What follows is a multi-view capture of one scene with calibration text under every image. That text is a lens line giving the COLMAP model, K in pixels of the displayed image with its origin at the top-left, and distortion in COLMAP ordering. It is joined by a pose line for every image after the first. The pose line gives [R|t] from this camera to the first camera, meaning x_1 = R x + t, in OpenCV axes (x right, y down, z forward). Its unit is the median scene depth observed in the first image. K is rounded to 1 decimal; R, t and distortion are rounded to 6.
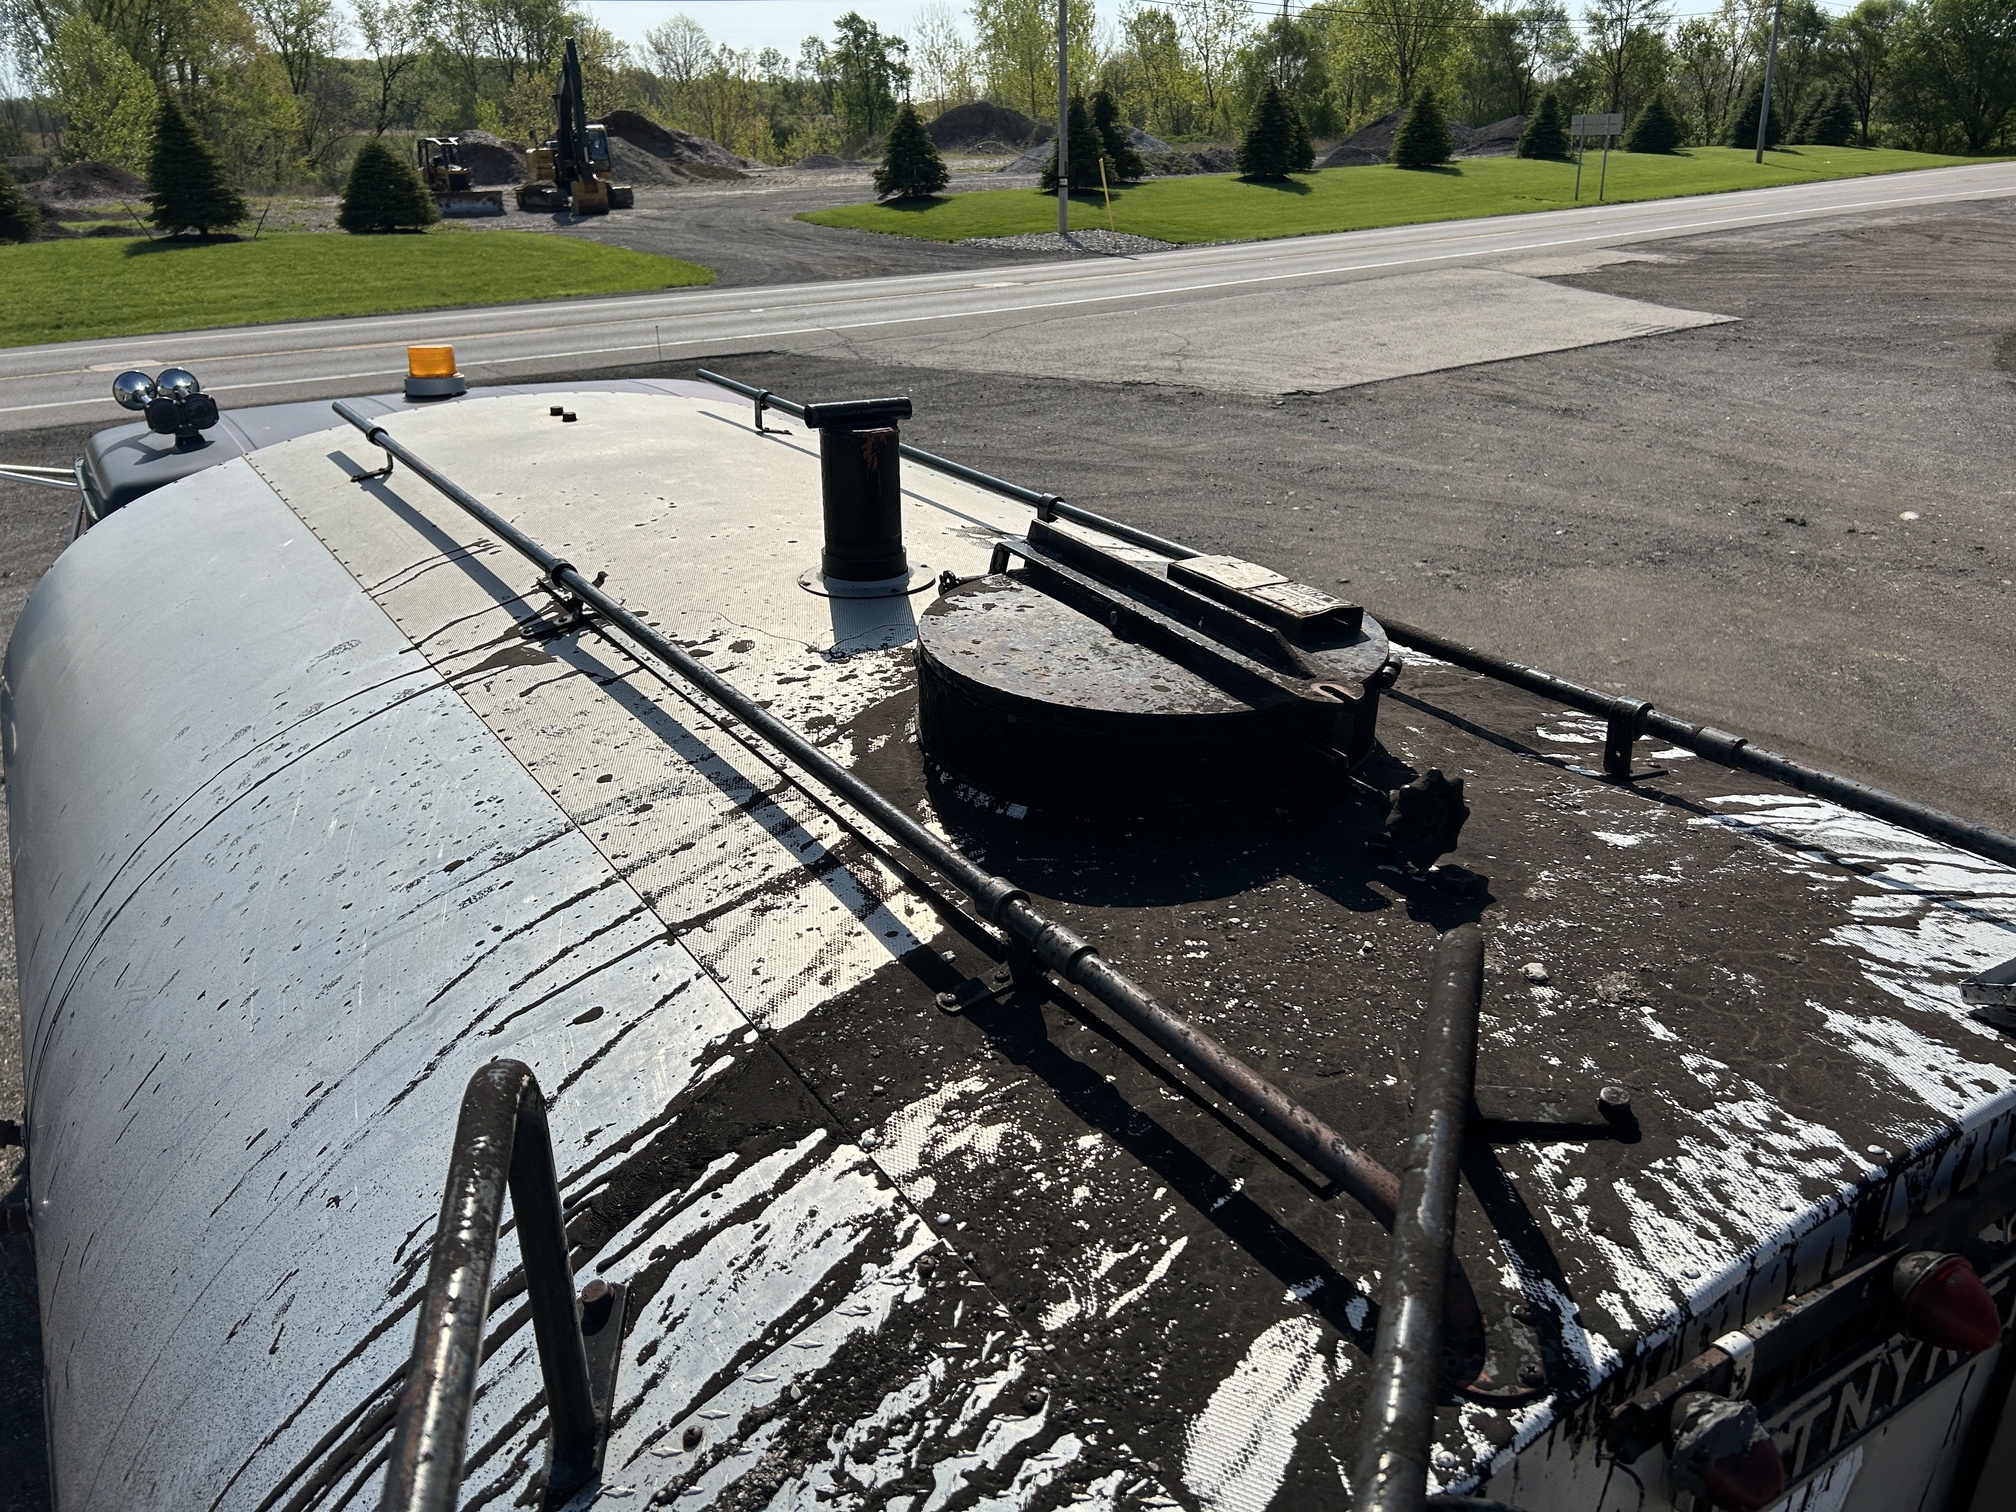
lens RADIAL K [[1520.3, 0, 1016.8], [0, 1520.3, 762.8], [0, 0, 1]] dist [0.054529, -0.060490]
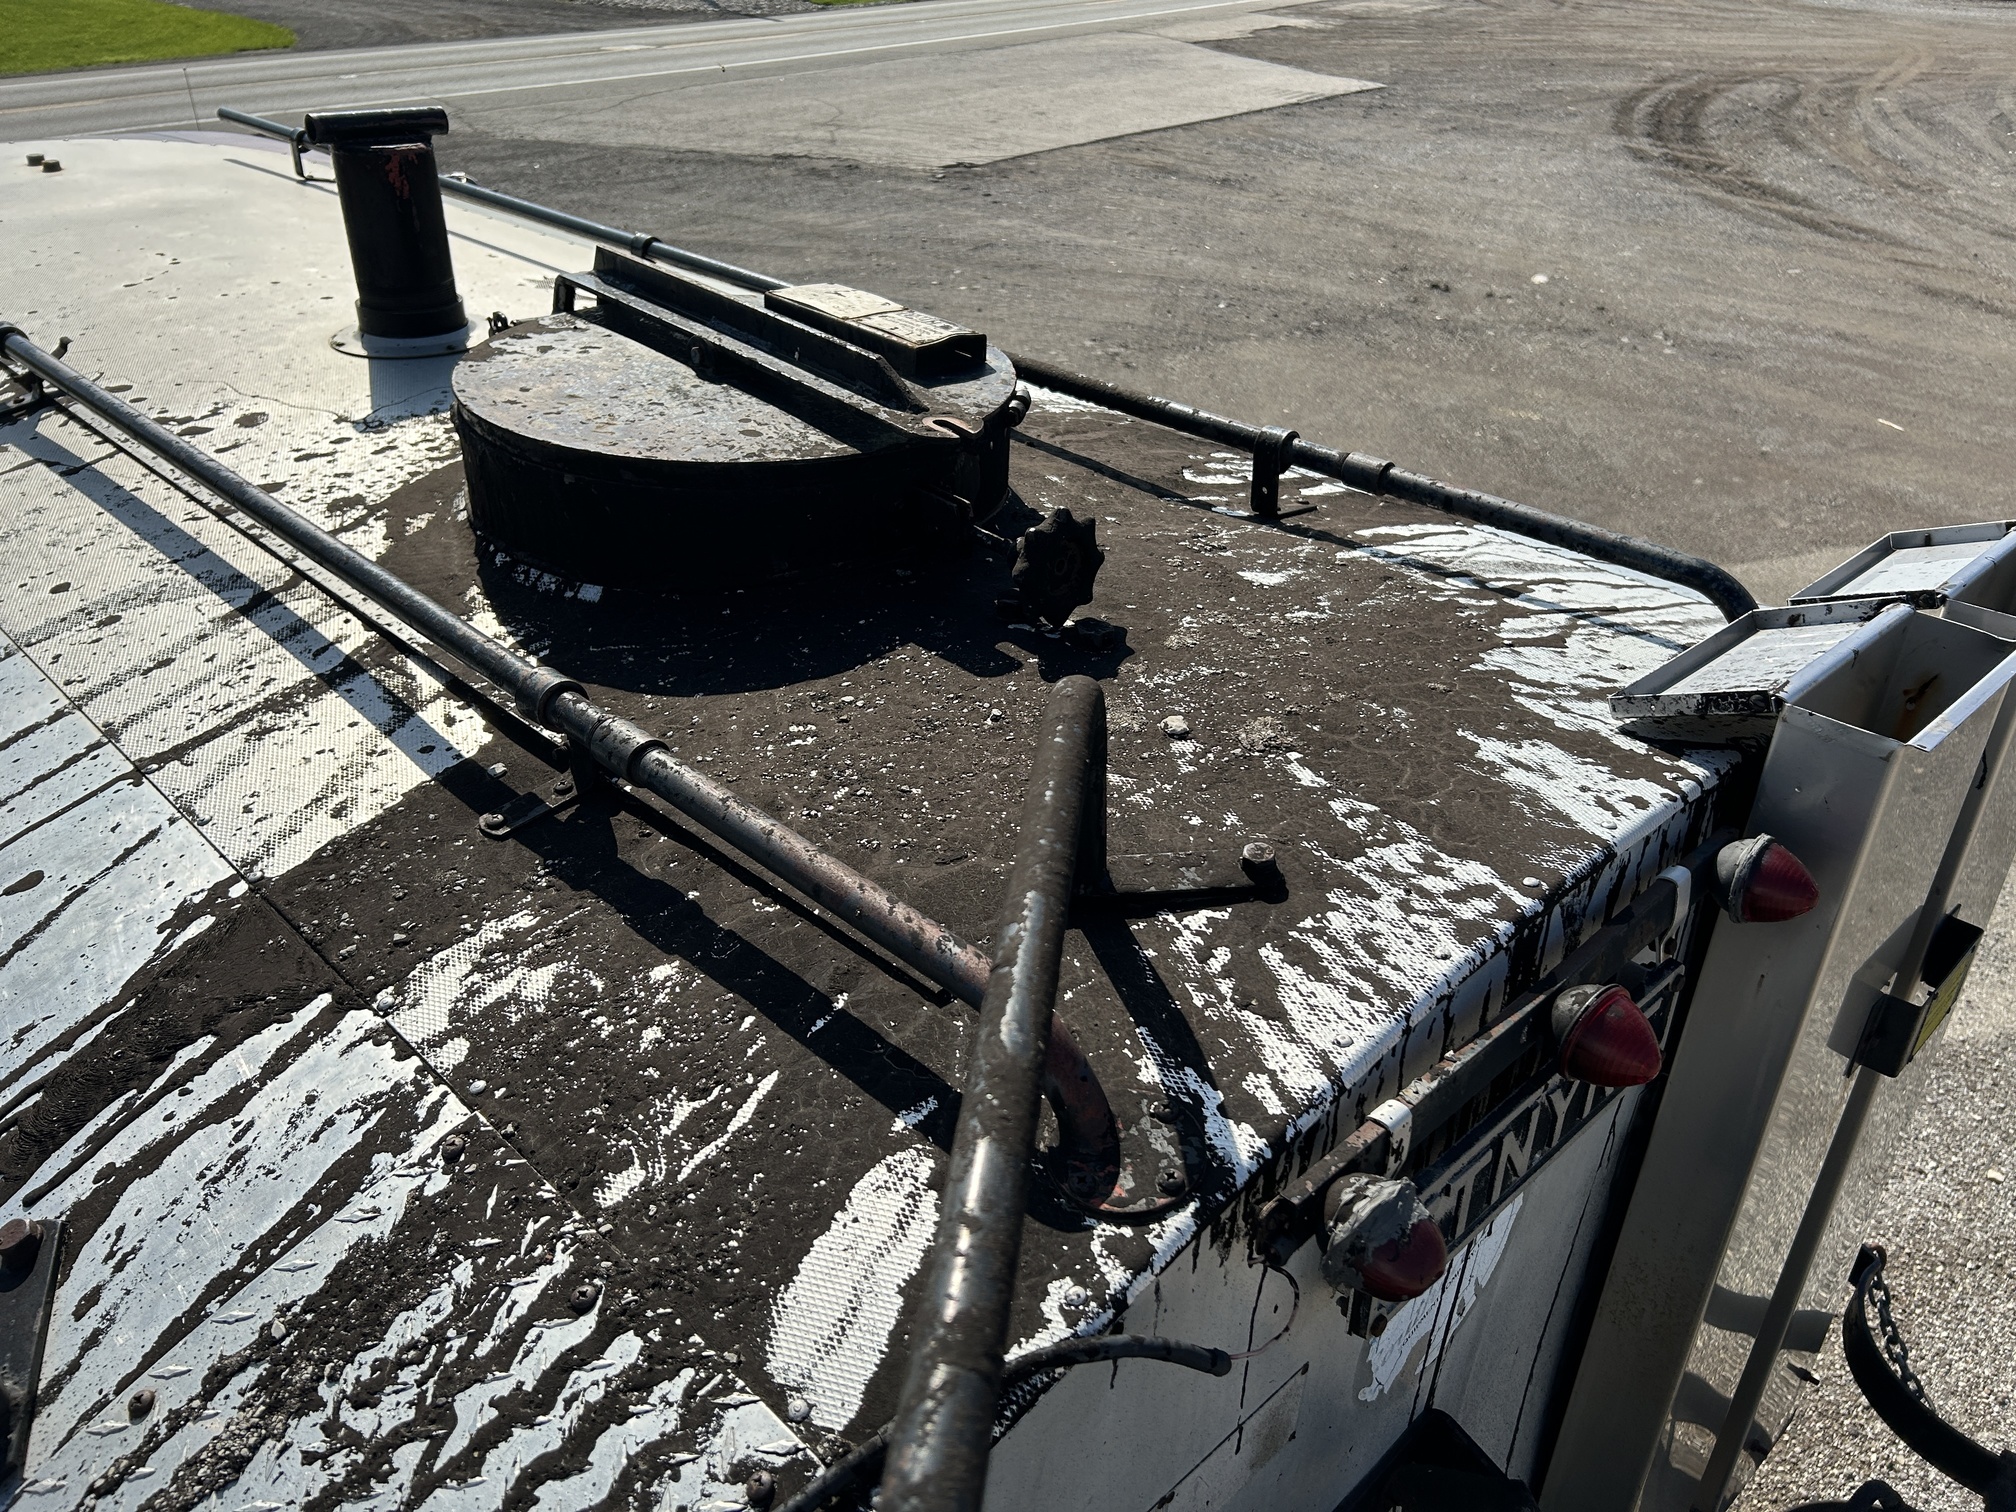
lens RADIAL K [[1520.3, 0, 1011.7], [0, 1520.3, 785.3], [0, 0, 1]] dist [0.054529, -0.060490]
pose [[0.978692, -0.090565, 0.184283, 0.062548], [0.063650, 0.987077, 0.147061, 0.027662], [-0.195220, -0.132197, 0.971809, 0.122937]]
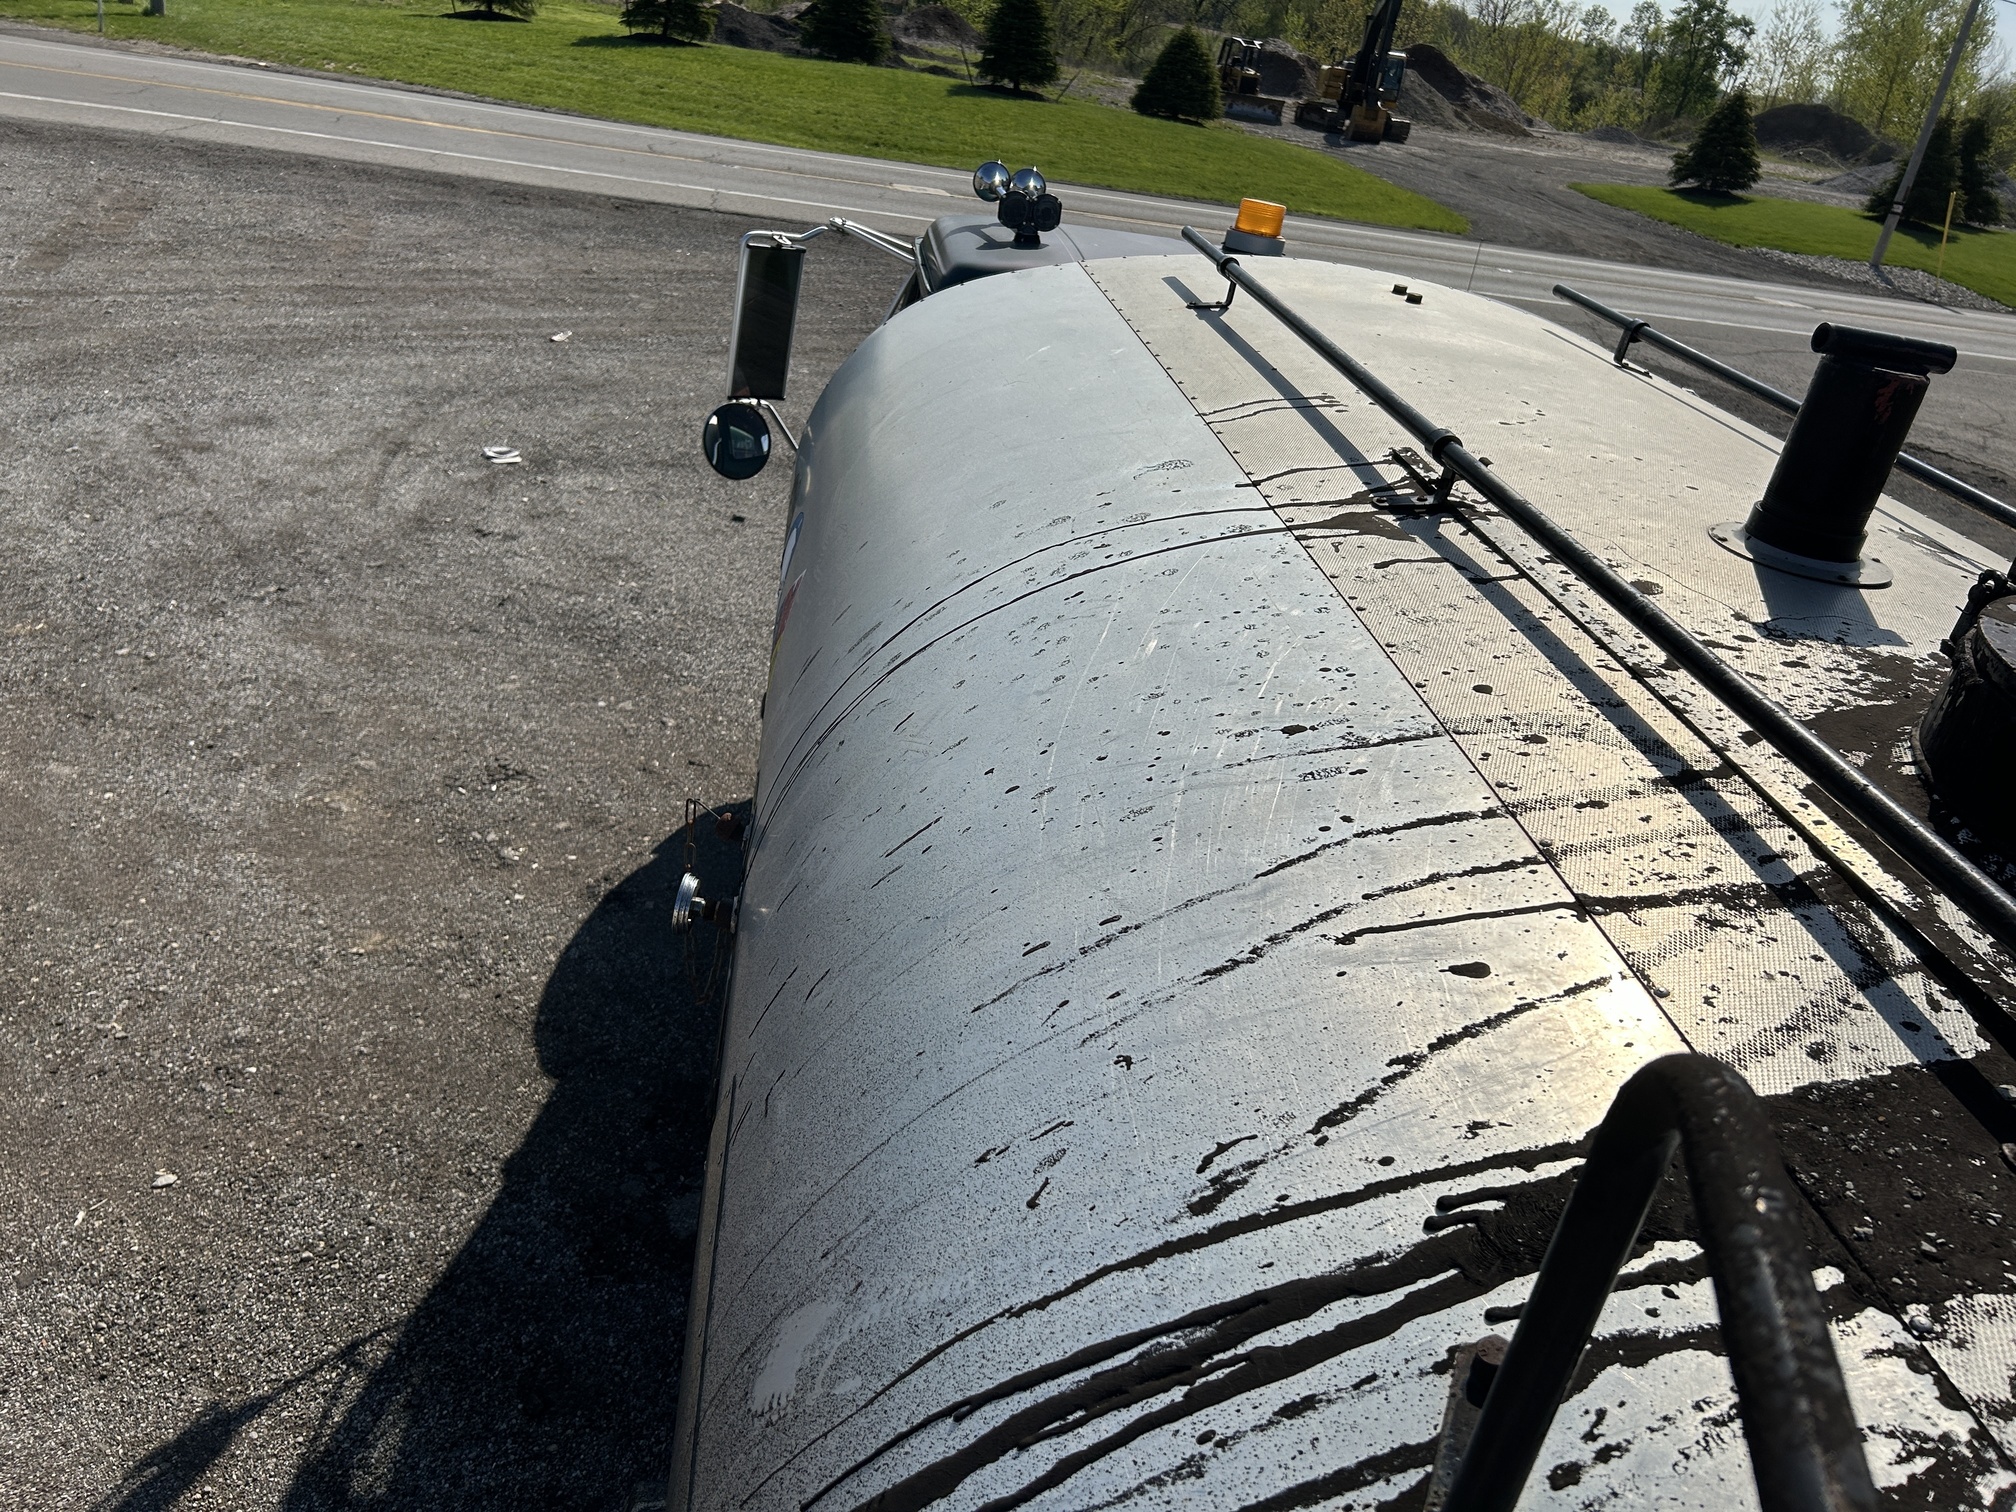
lens RADIAL K [[1520.3, 0, 994.0], [0, 1520.3, 774.4], [0, 0, 1]] dist [0.054529, -0.060490]
pose [[0.874905, 0.340606, -0.344281, -0.219485], [-0.326011, 0.939912, 0.101401, 0.060972], [0.358132, 0.023523, 0.933375, 0.152083]]
